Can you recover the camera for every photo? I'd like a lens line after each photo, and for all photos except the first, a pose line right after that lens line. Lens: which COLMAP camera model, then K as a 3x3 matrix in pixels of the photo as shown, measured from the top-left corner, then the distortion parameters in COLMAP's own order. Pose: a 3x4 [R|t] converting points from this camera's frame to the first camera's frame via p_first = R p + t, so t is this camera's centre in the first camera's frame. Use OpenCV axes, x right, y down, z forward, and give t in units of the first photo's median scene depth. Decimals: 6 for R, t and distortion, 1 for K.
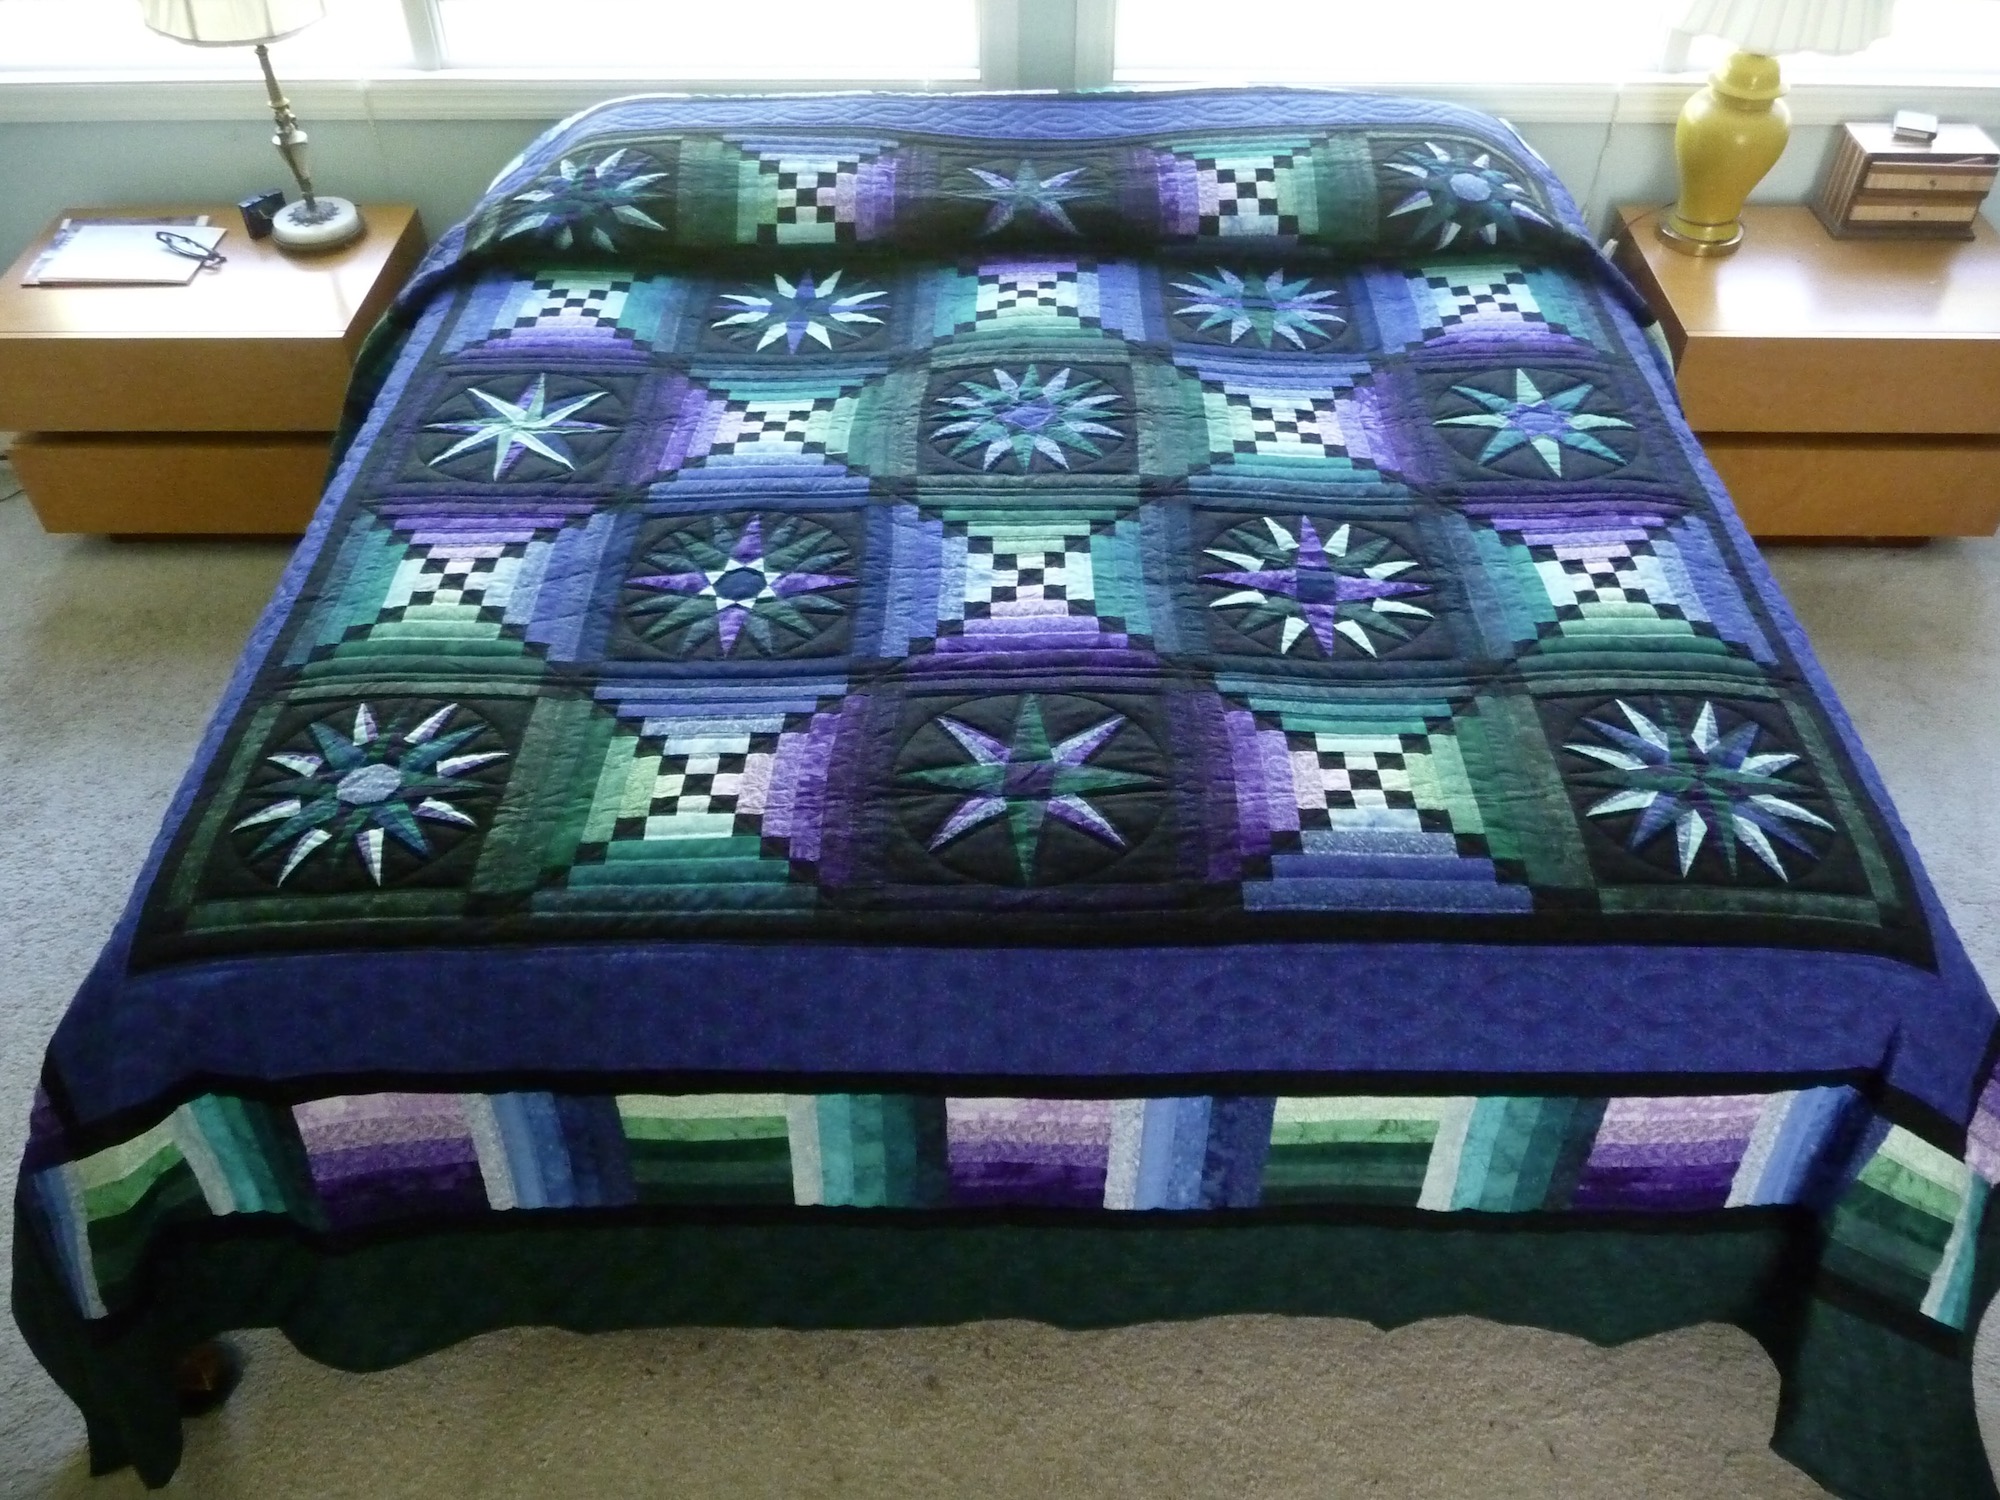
lens RADIAL K [[1687.5, 0, 984.5], [0, 1687.5, 720.6], [0, 0, 1]] dist [-0.037620, 0.013223]
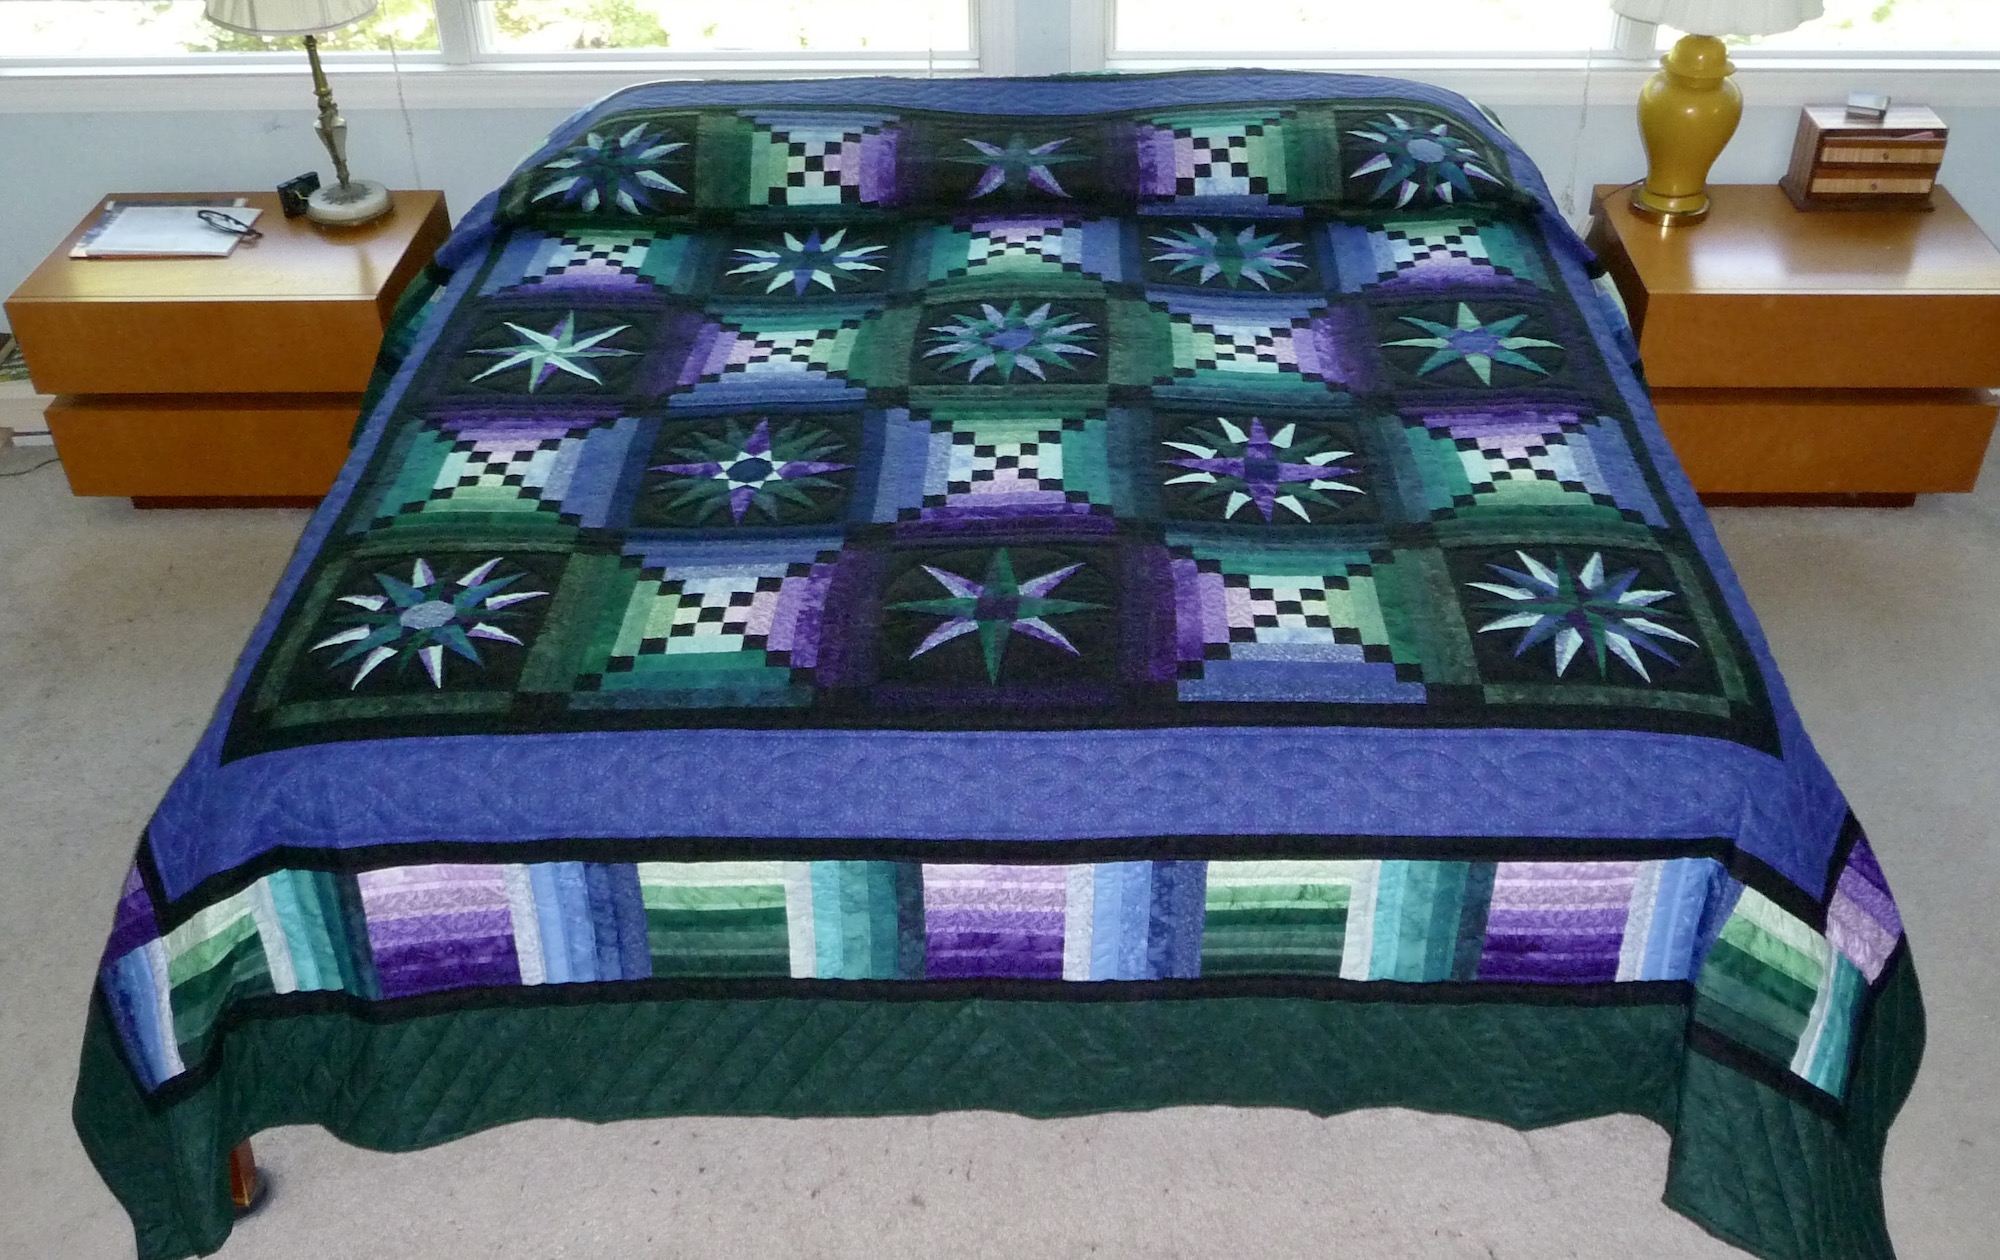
lens RADIAL K [[2014.1, 0, 1000.0], [0, 2014.1, 630.0], [0, 0, 1]] dist [-0.040643, -0.005124]
pose [[0.999918, -0.001115, -0.012718, 0.041084], [-0.000490, 0.992089, -0.125535, 0.202210], [0.012758, 0.125531, 0.992008, -0.333213]]
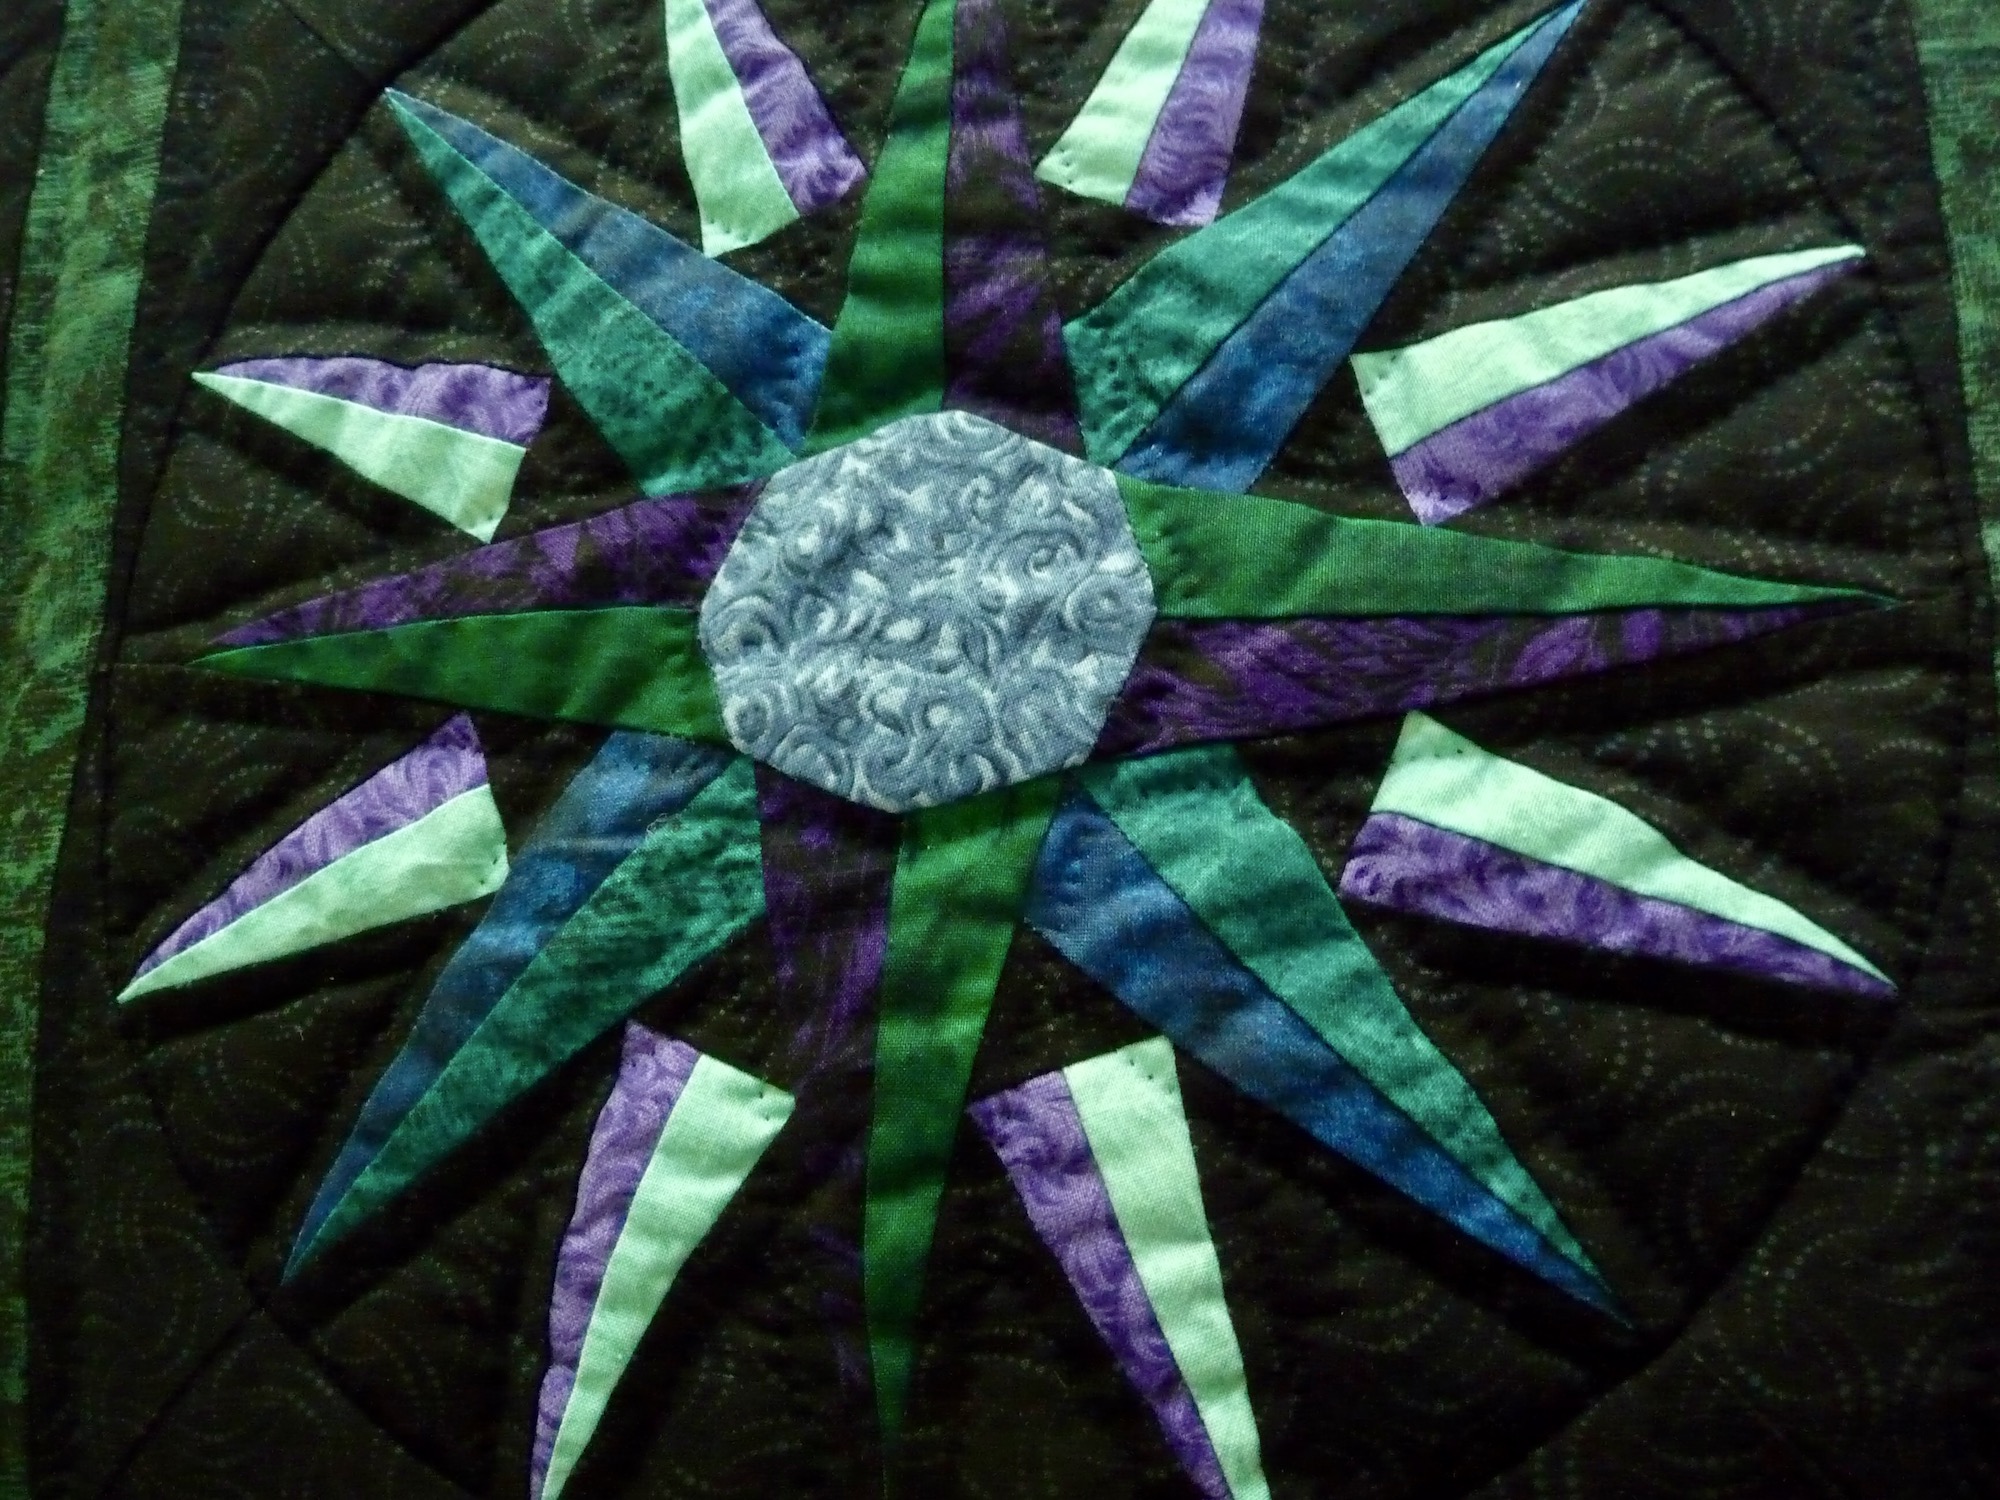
lens RADIAL K [[1687.5, 0, 984.5], [0, 1687.5, 720.6], [0, 0, 1]] dist [-0.037620, 0.013223]
pose [[0.990831, -0.057724, -0.122158, -0.315064], [0.116129, 0.825962, 0.551635, -0.028370], [0.069055, -0.560763, 0.825091, 0.803310]]
